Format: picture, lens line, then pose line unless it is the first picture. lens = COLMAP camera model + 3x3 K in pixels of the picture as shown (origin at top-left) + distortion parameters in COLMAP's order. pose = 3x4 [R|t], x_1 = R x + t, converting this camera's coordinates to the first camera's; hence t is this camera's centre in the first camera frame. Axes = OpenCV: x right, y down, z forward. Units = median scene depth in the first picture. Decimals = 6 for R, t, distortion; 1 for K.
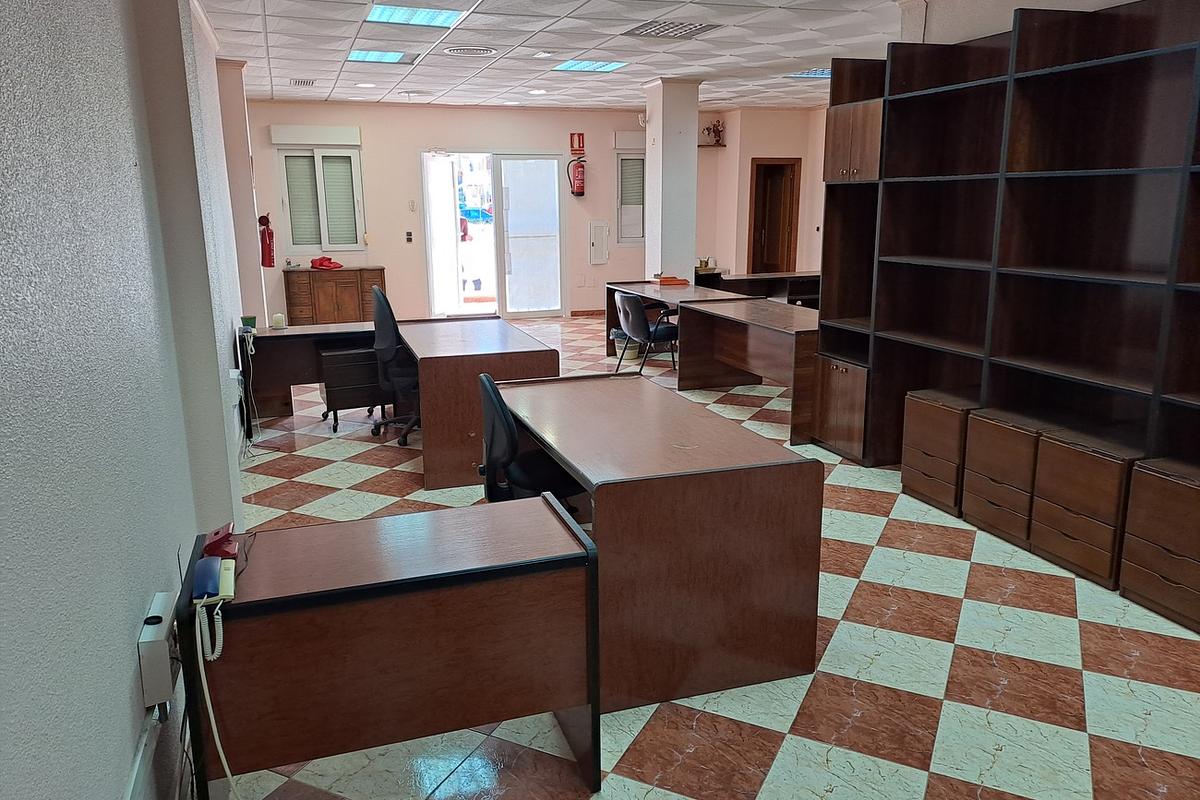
lens RADIAL K [[869.7, 0, 604.8], [0, 869.7, 391.8], [0, 0, 1]] dist [0.019577, -0.007847]
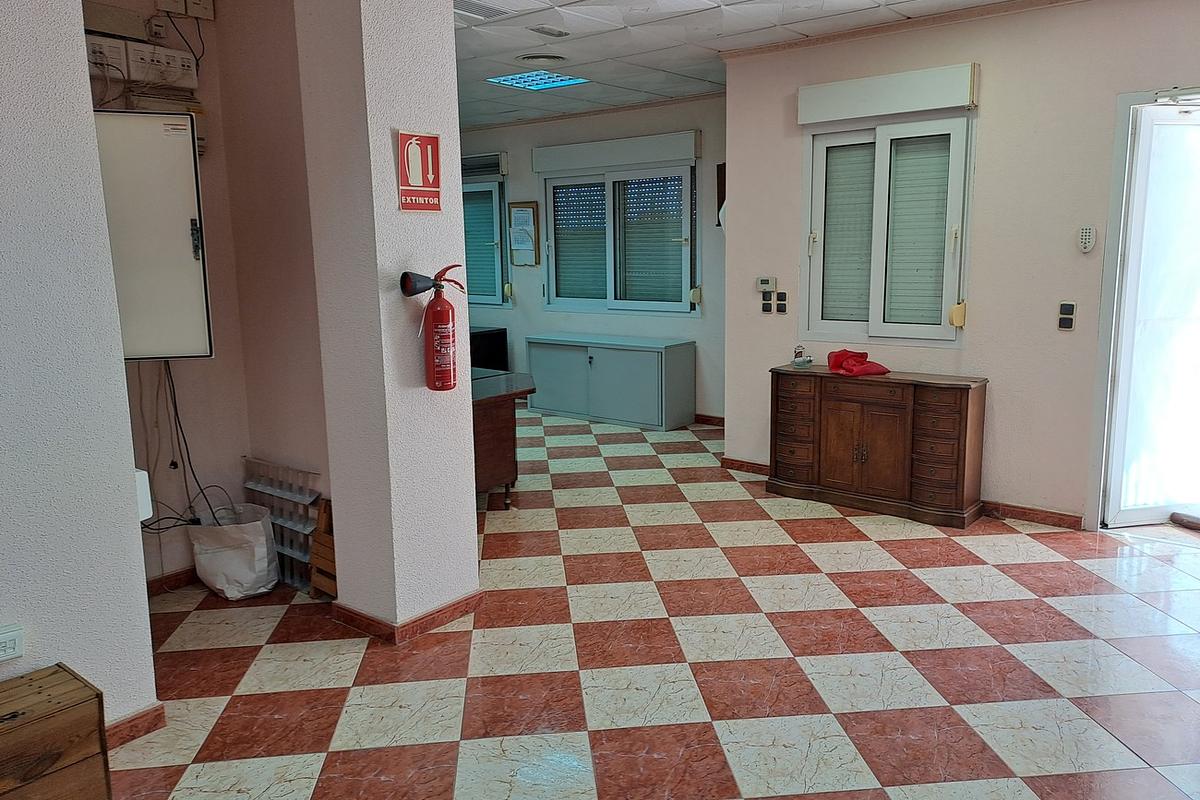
lens RADIAL K [[869.7, 0, 604.8], [0, 869.7, 391.8], [0, 0, 1]] dist [0.019577, -0.007847]
pose [[0.516639, 0.136975, -0.845176, 0.016891], [-0.166921, 0.984293, 0.057485, -0.134615], [0.839775, 0.111379, 0.531388, 0.622964]]
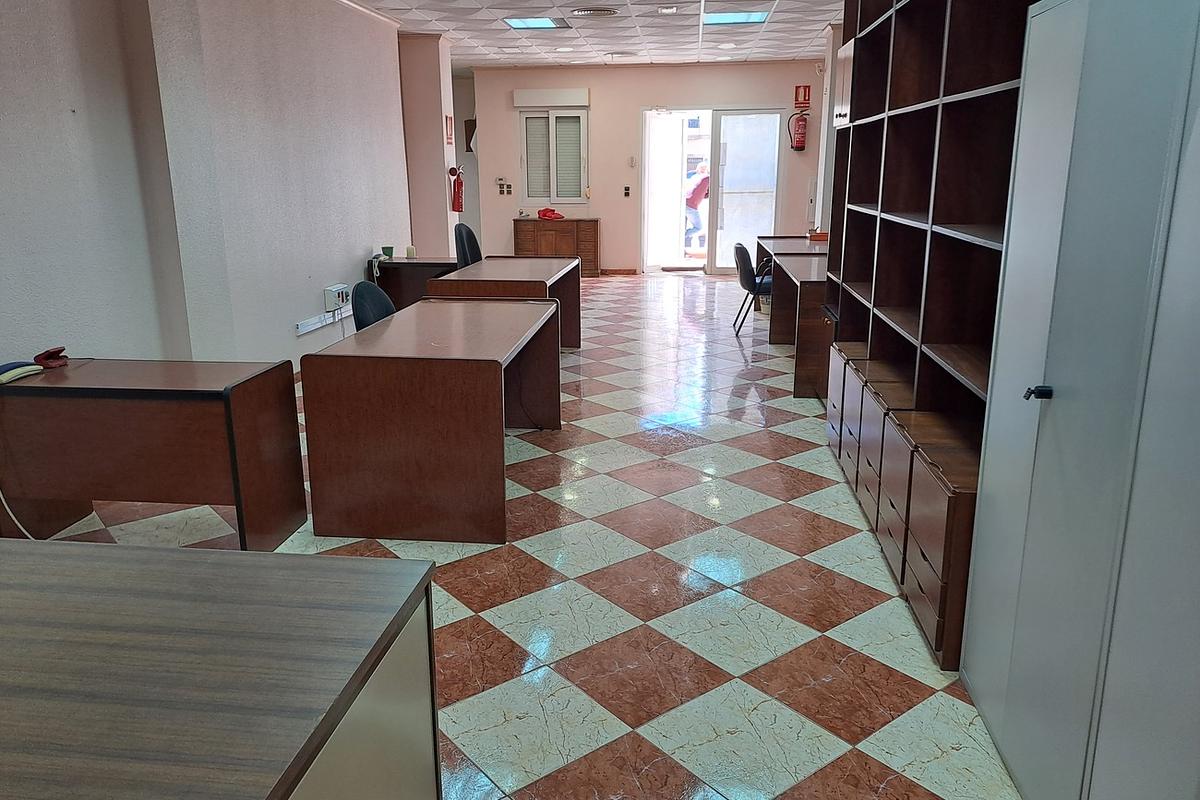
lens RADIAL K [[885.2, 0, 600.0], [0, 885.2, 400.0], [0, 0, 1]] dist [0.058790, -0.002161]
pose [[0.888873, 0.115918, -0.443246, 0.271007], [-0.098418, 0.993188, 0.062376, 0.013327], [0.447457, -0.011821, 0.894227, 0.000740]]
